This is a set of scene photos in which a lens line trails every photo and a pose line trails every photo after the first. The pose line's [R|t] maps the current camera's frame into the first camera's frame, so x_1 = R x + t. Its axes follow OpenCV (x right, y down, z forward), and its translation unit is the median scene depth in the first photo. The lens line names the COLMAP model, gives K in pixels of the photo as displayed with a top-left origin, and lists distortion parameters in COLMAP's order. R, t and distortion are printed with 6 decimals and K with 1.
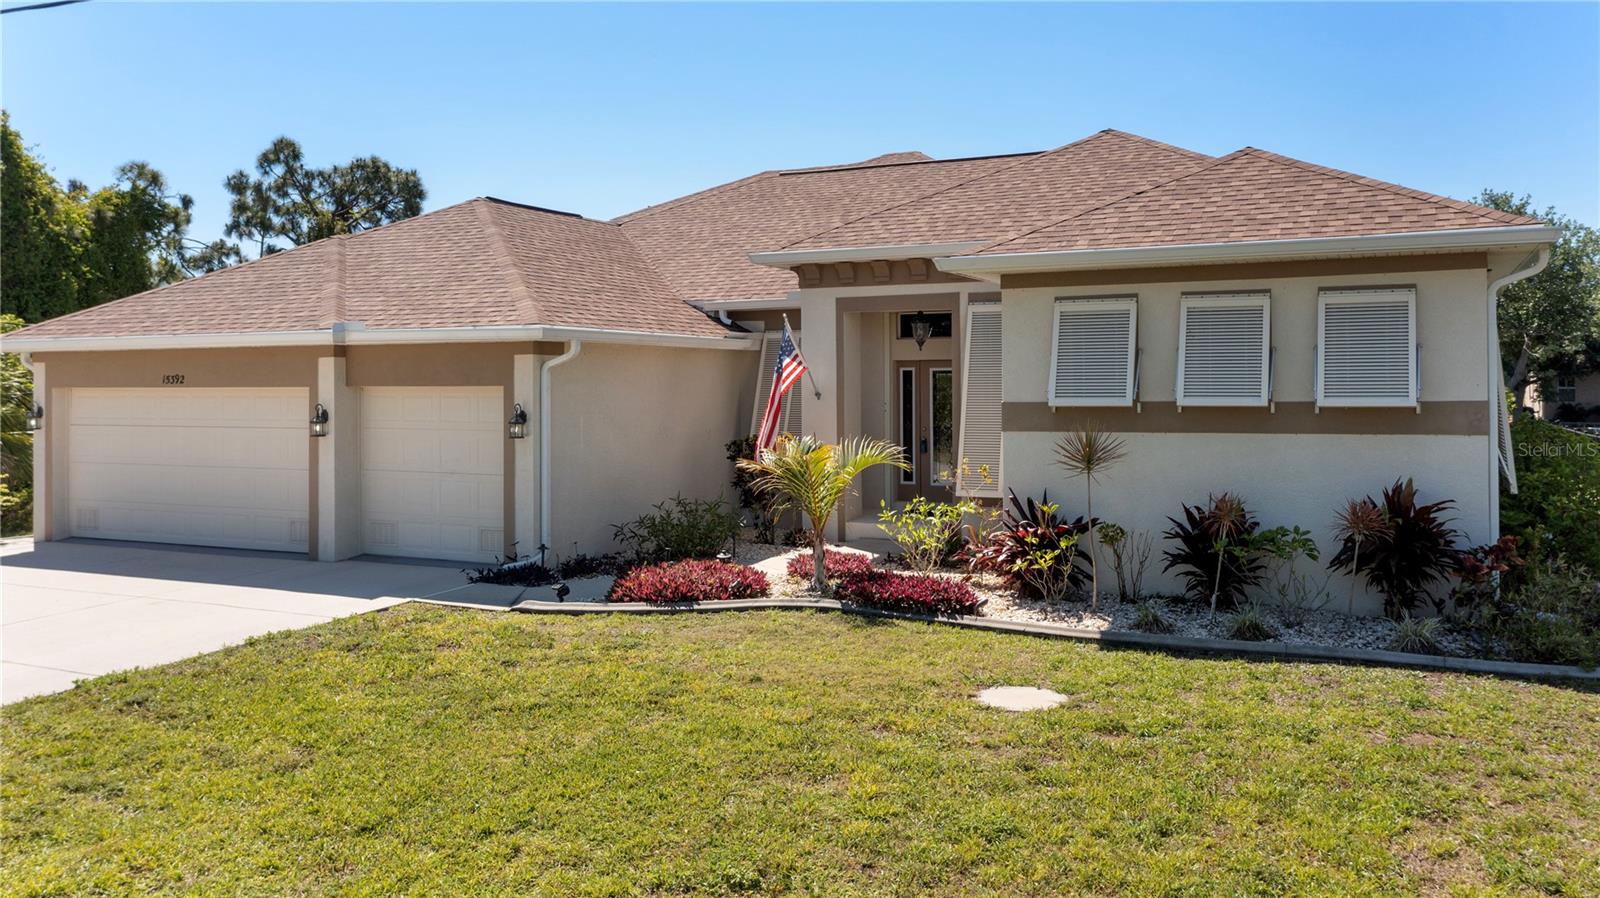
lens RADIAL K [[1263.9, 0, 805.0], [0, 1263.9, 432.1], [0, 0, 1]] dist [-0.002625, 0.000420]
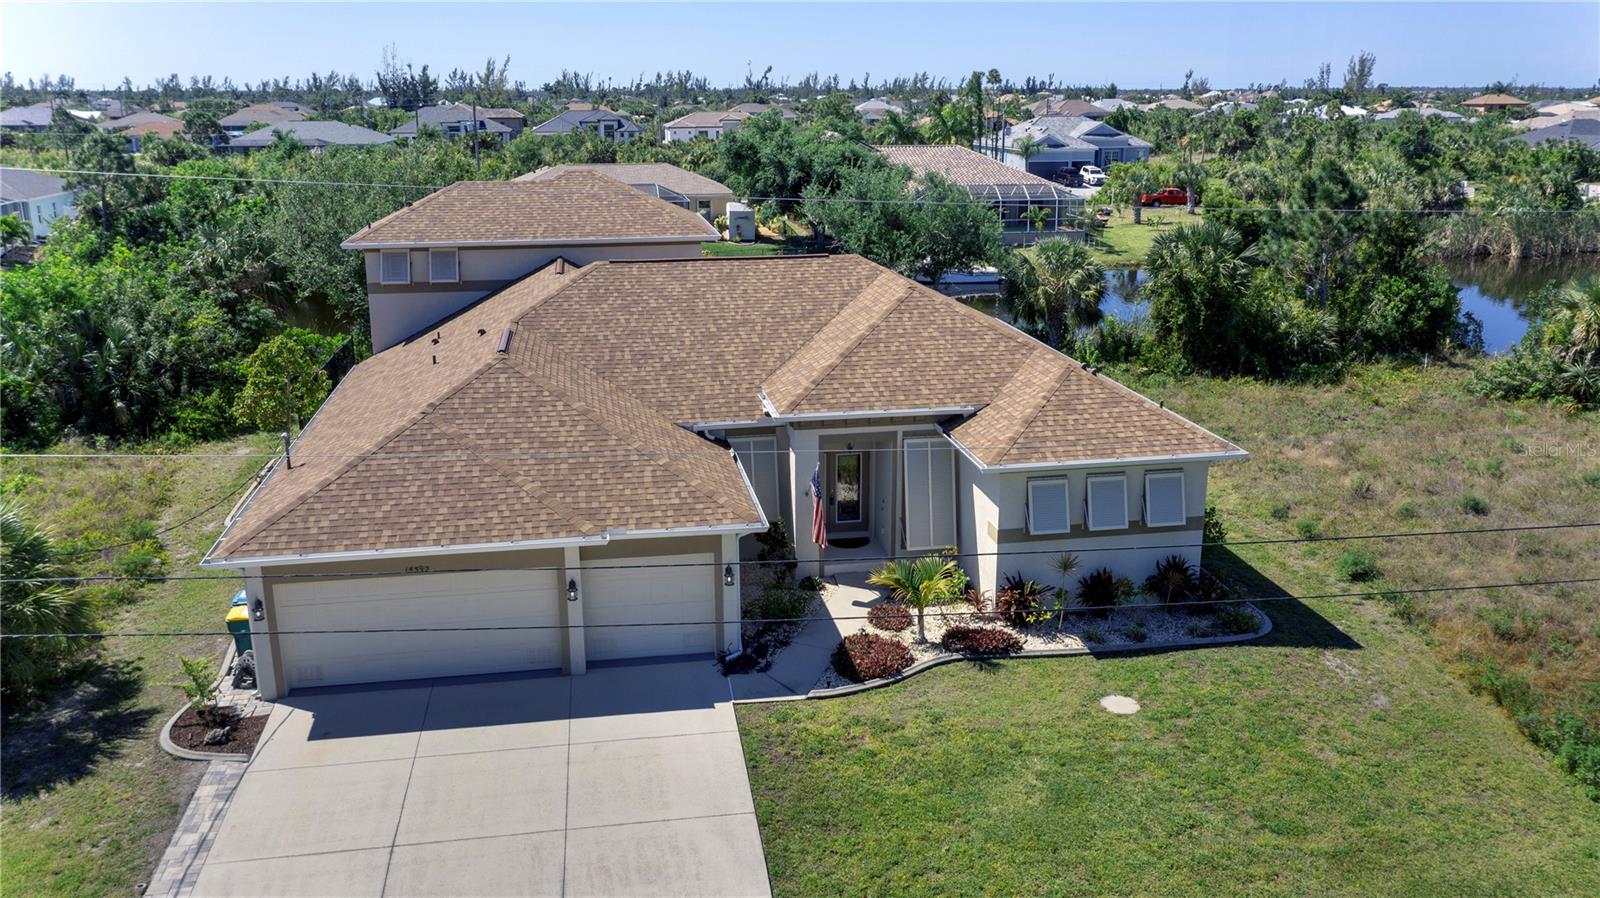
lens RADIAL K [[1263.9, 0, 797.9], [0, 1263.9, 454.9], [0, 0, 1]] dist [-0.002625, 0.000420]
pose [[0.823061, -0.160967, 0.544665, -0.992740], [0.020836, 0.966909, 0.254268, -0.554141], [-0.567570, -0.197929, 0.799179, -0.307540]]
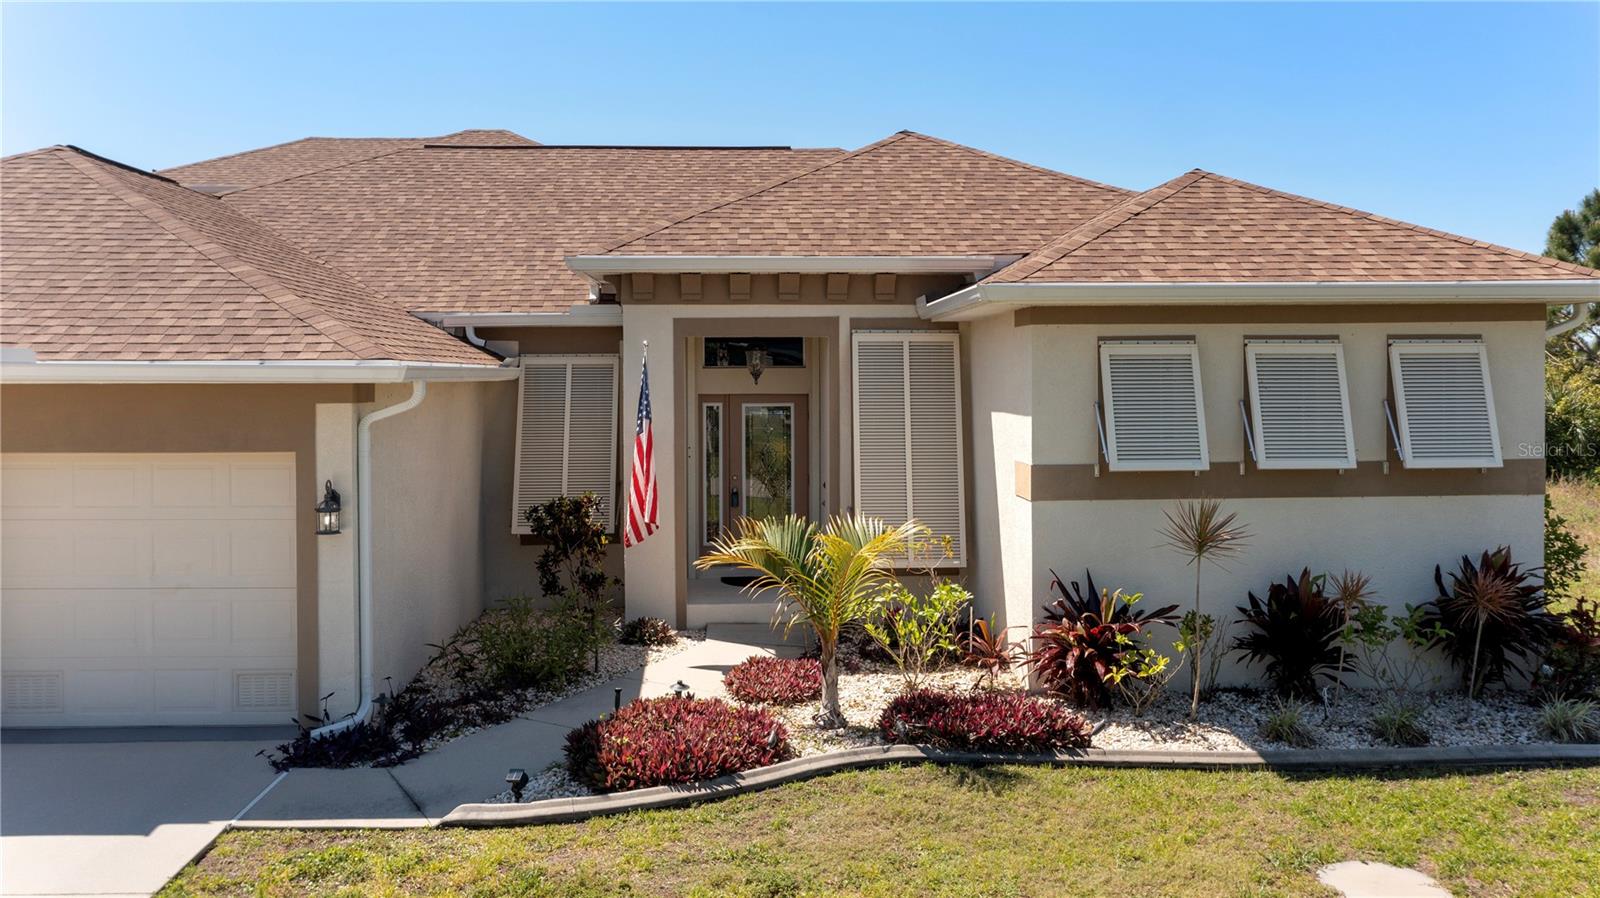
lens RADIAL K [[1263.9, 0, 806.4], [0, 1263.9, 435.4], [0, 0, 1]] dist [-0.002625, 0.000420]
pose [[0.884720, -0.019827, 0.465701, -0.305224], [0.016020, 0.999798, 0.012131, -0.047930], [-0.465847, -0.003272, 0.884859, 0.308968]]
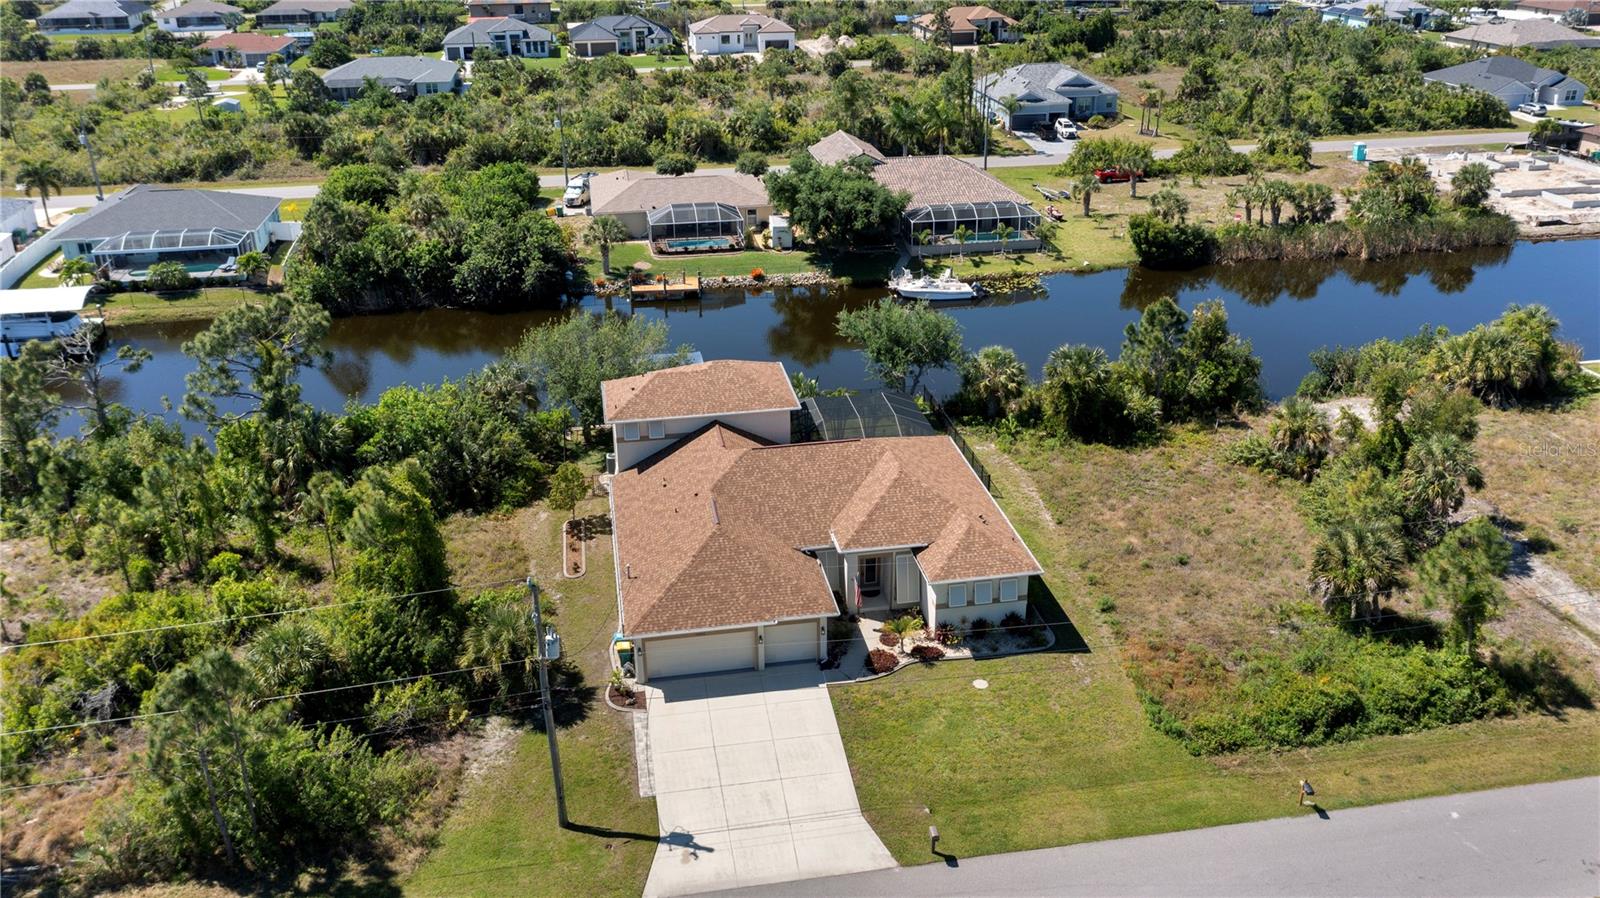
lens RADIAL K [[1263.9, 0, 792.3], [0, 1263.9, 455.1], [0, 0, 1]] dist [-0.002625, 0.000420]
pose [[0.826285, -0.246040, 0.506673, -2.121999], [0.029063, 0.916974, 0.397886, -2.032862], [-0.562502, -0.314042, 0.764833, -1.747876]]
